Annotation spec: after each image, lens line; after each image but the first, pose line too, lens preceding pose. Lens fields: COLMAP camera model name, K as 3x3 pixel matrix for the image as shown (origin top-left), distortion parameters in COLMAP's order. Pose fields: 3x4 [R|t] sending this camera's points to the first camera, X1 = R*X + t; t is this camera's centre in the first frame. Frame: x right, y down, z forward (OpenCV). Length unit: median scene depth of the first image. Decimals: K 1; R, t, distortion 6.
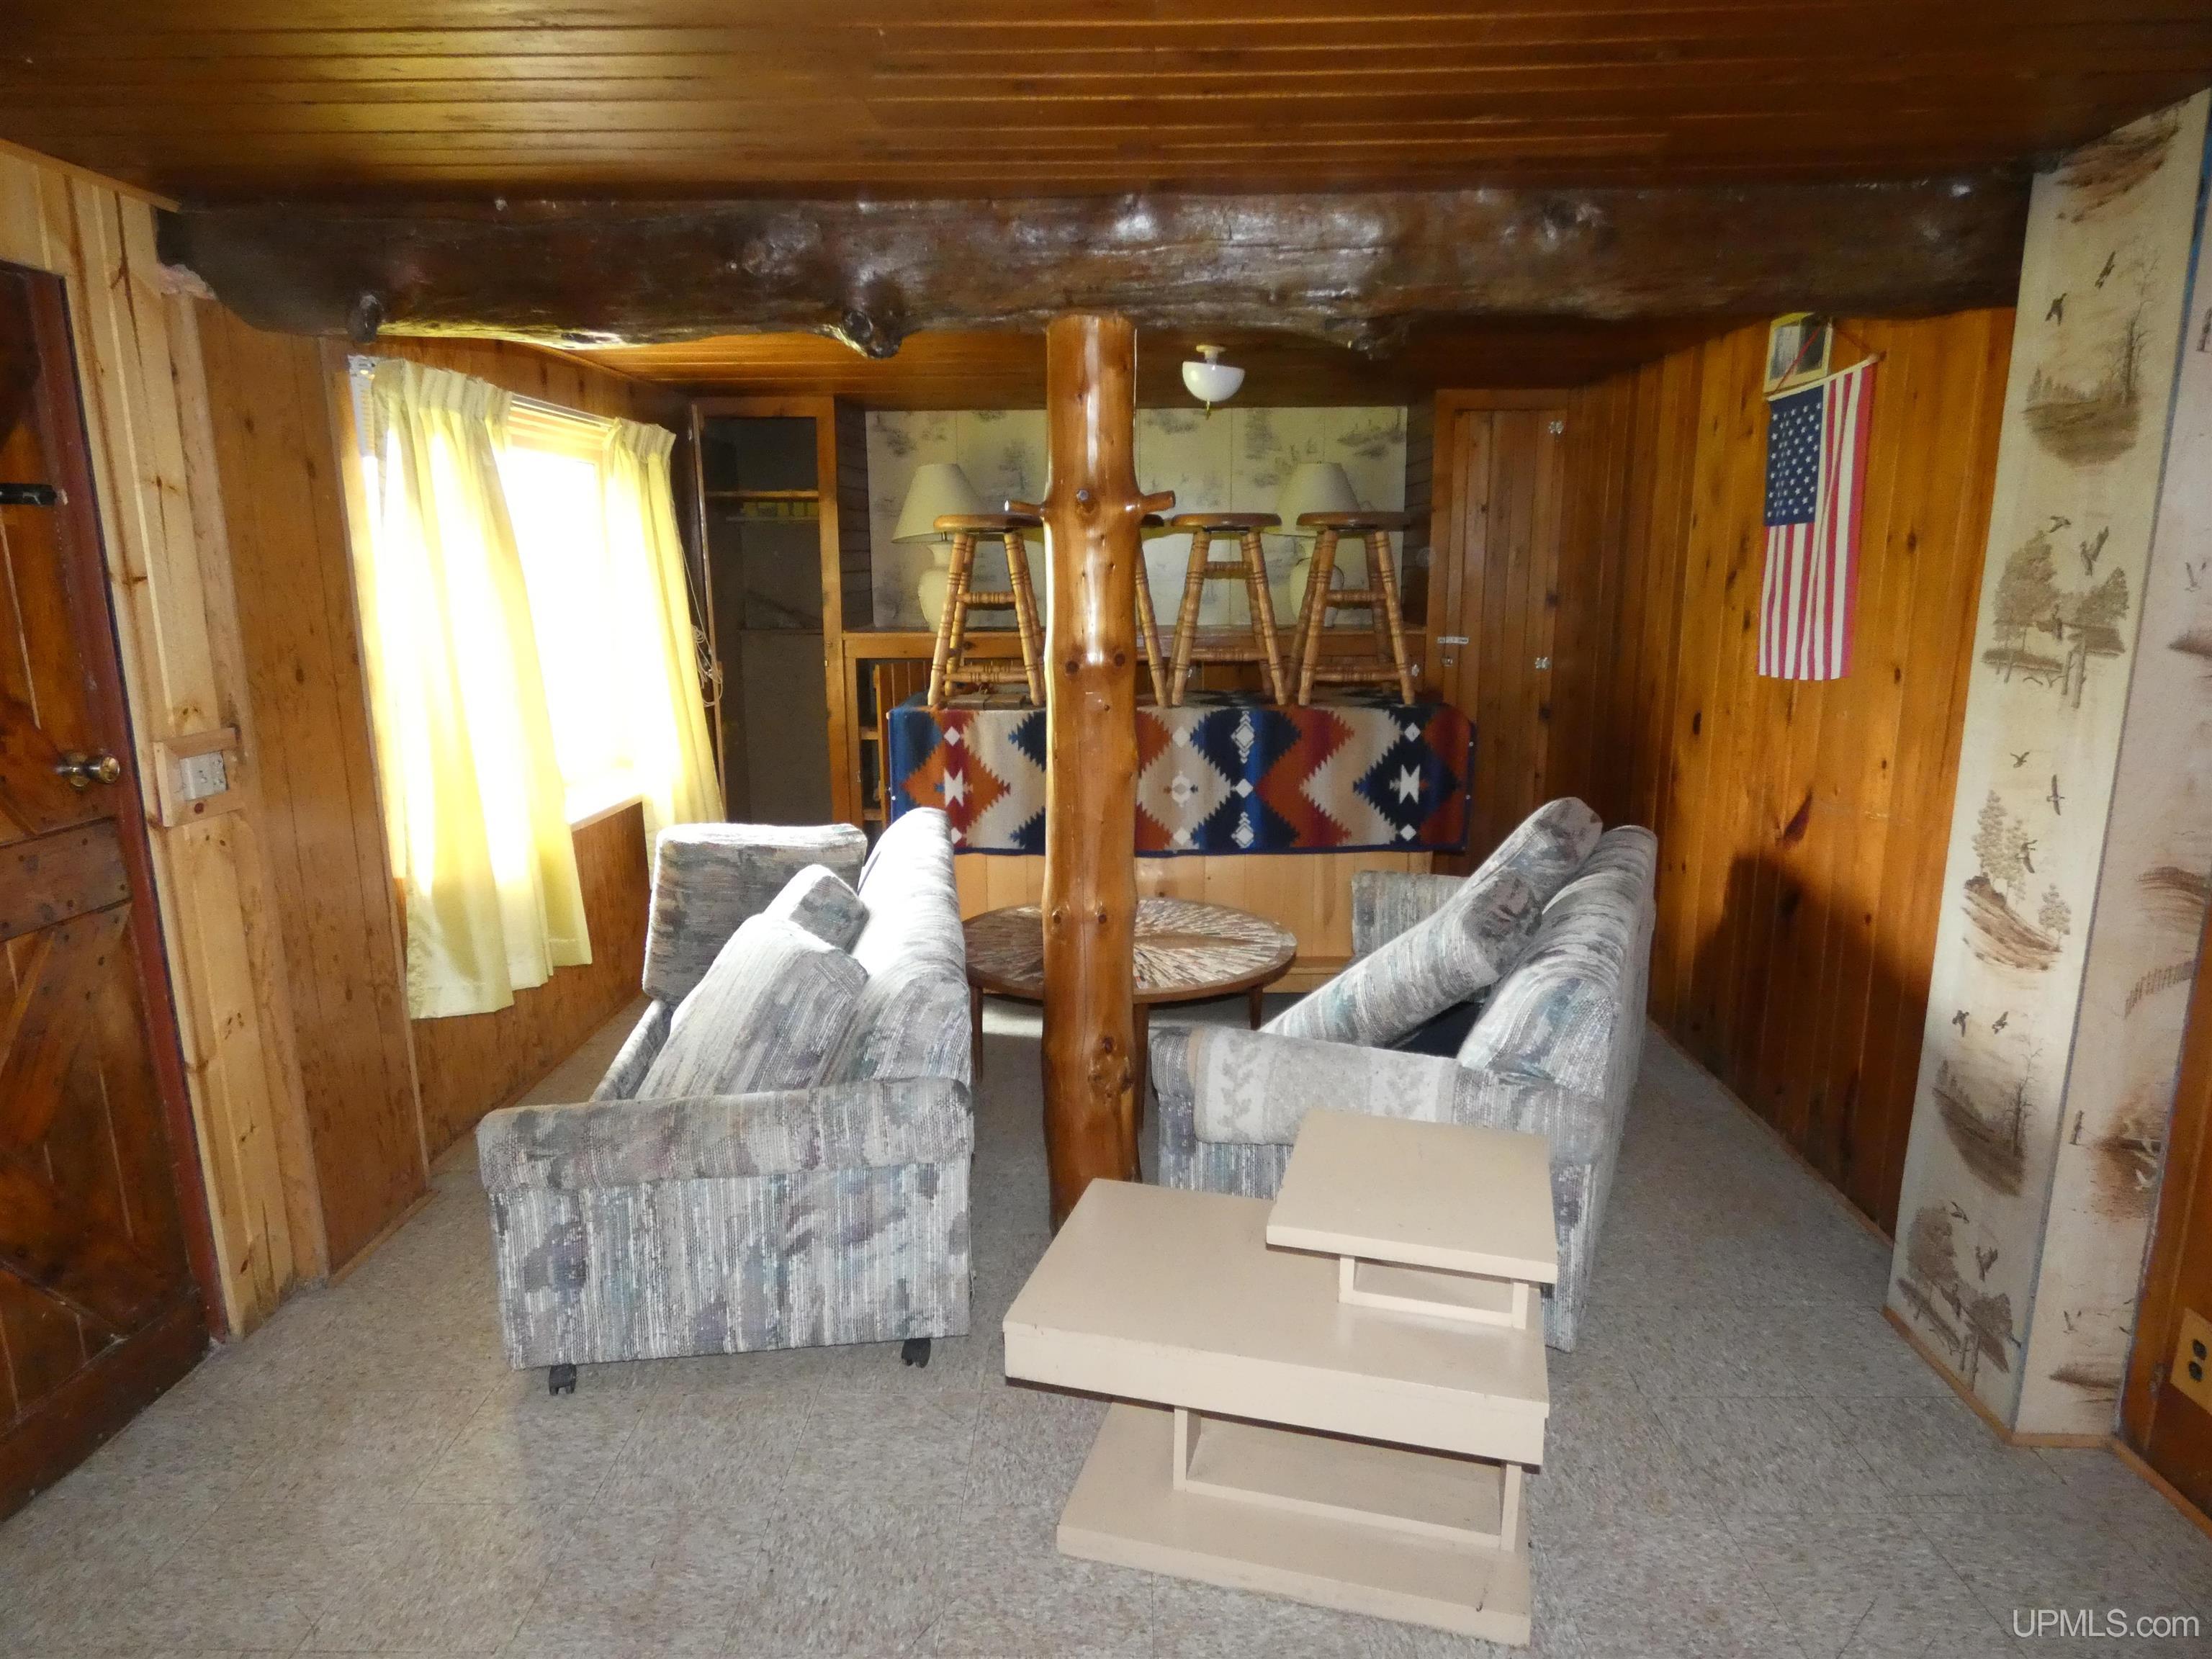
lens RADIAL K [[1331.3, 0, 1115.0], [0, 1331.3, 828.4], [0, 0, 1]] dist [0.001282, -0.004811]
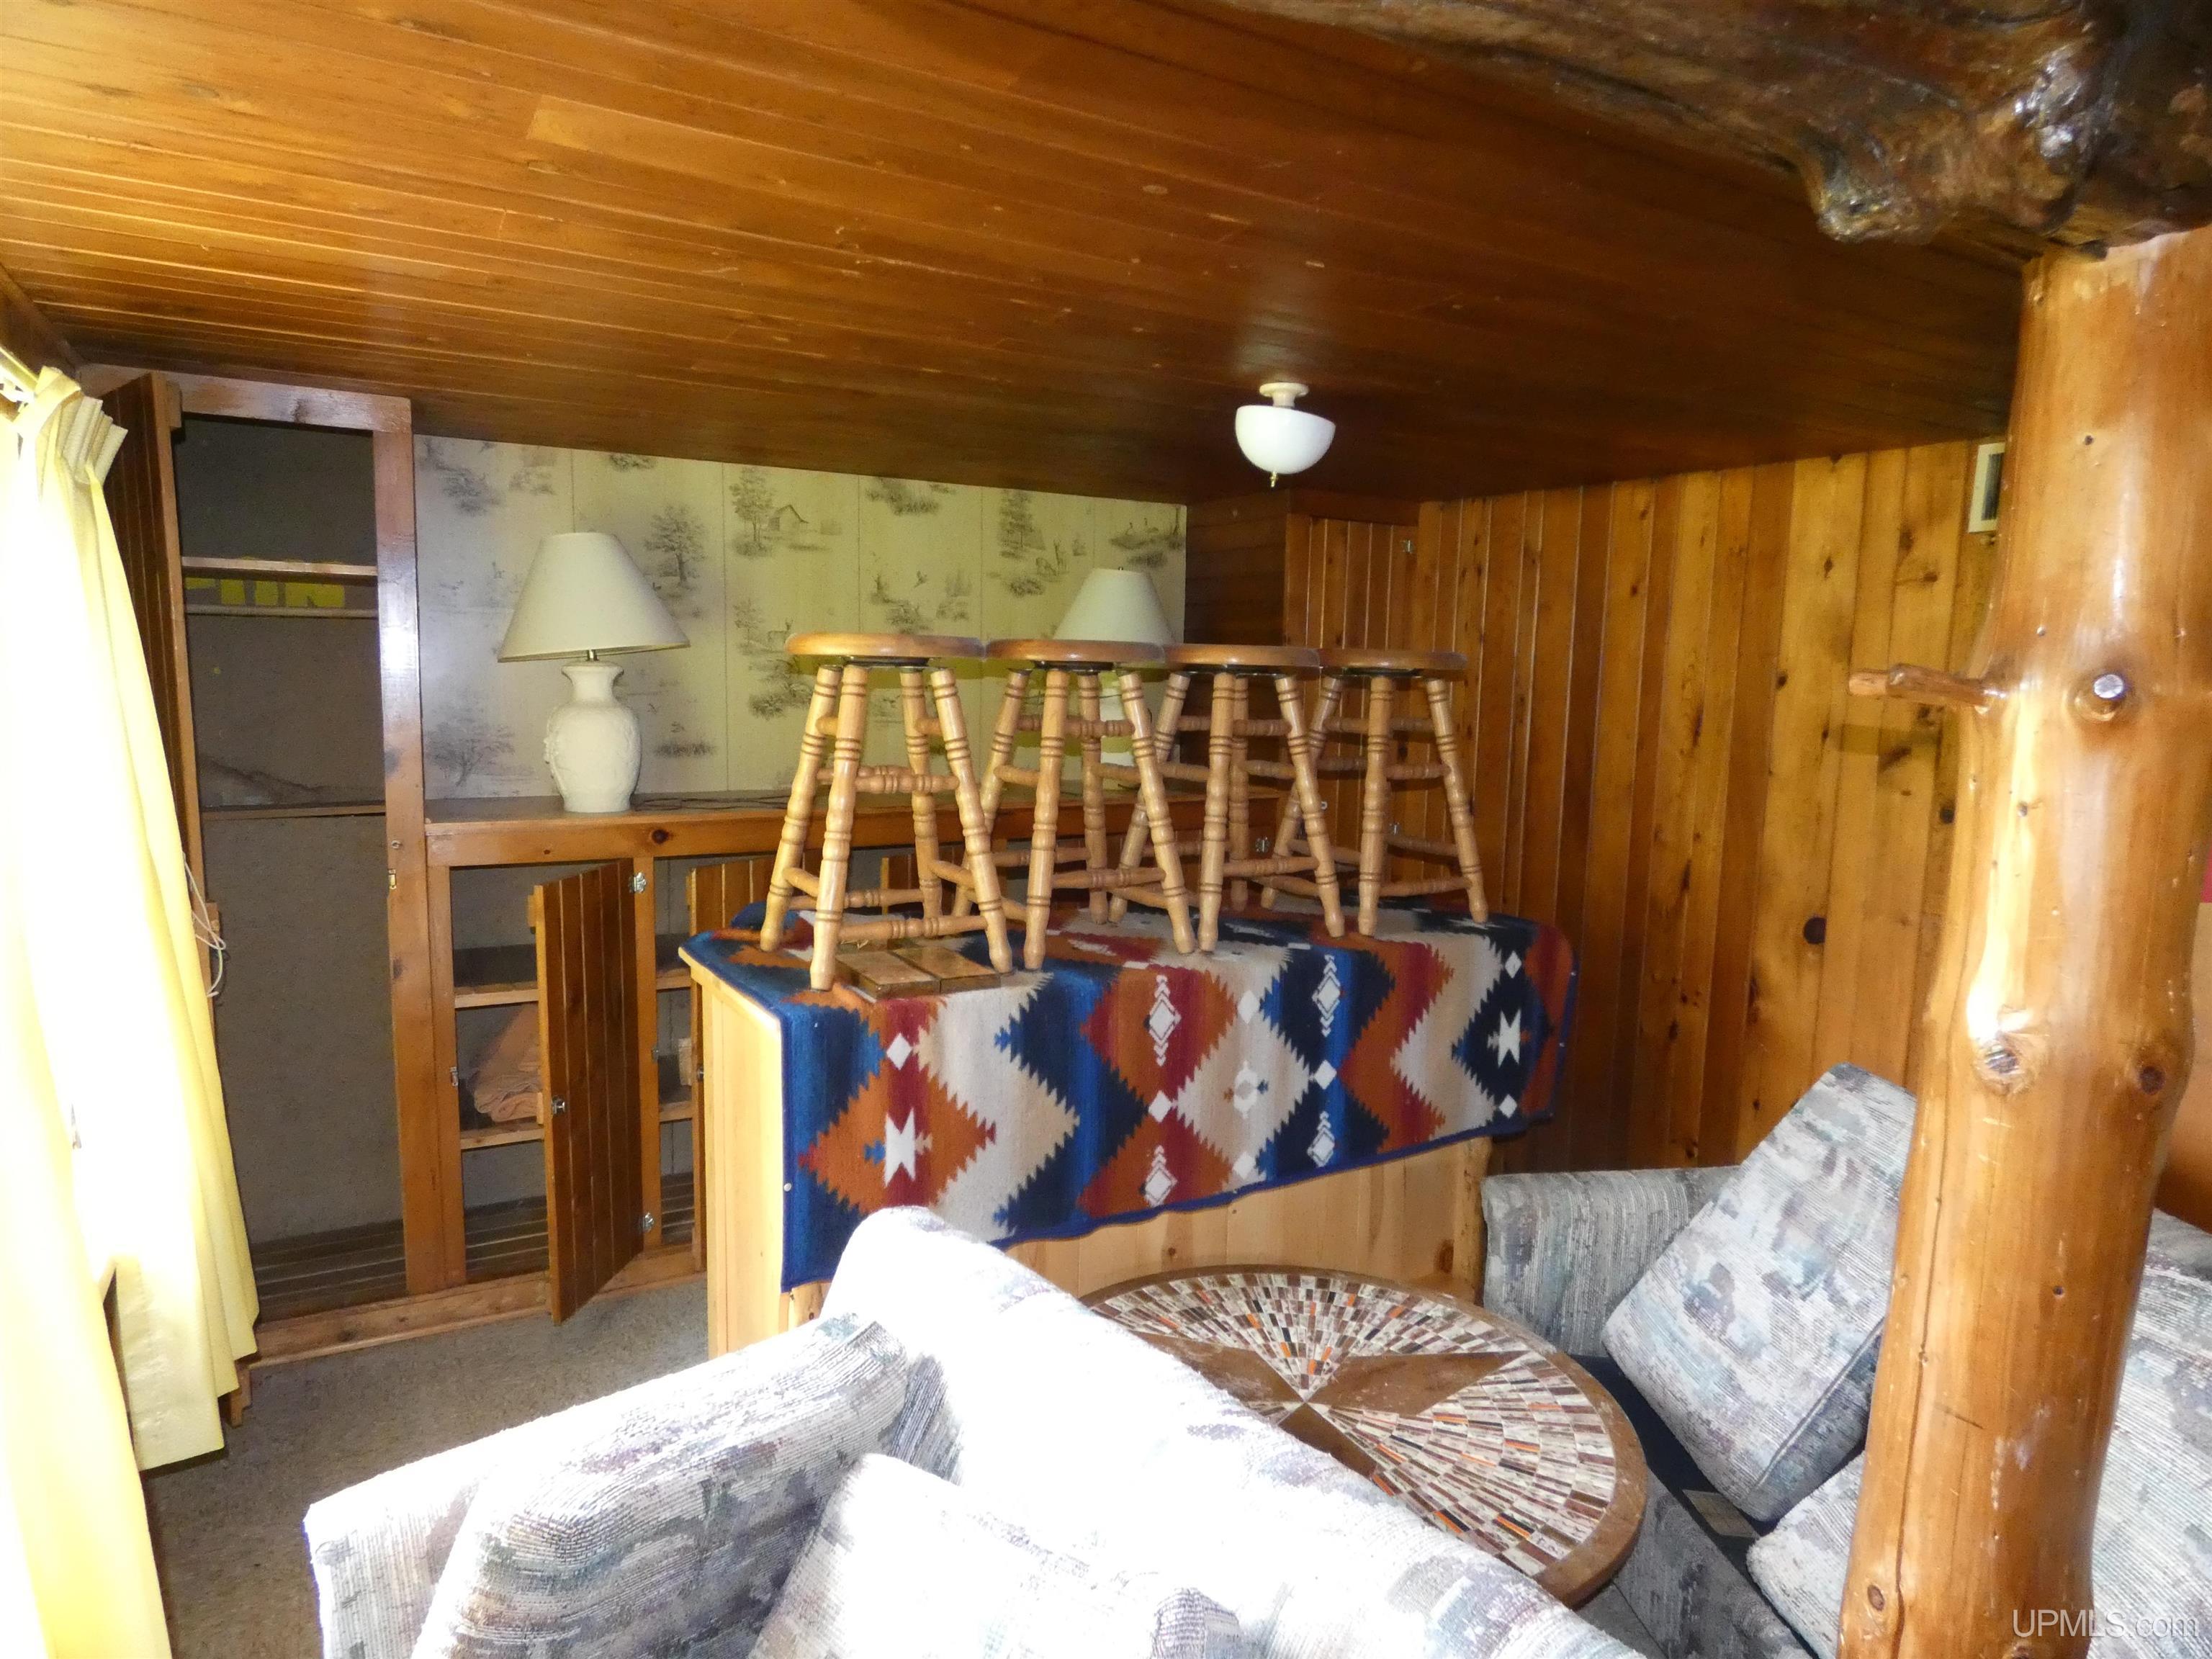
lens RADIAL K [[1331.3, 0, 1099.4], [0, 1331.3, 831.7], [0, 0, 1]] dist [0.001282, -0.004811]
pose [[0.858421, -0.039282, 0.511440, -0.316691], [0.075018, 0.995957, -0.049417, -0.122484], [-0.507431, 0.080788, 0.857897, 0.499984]]
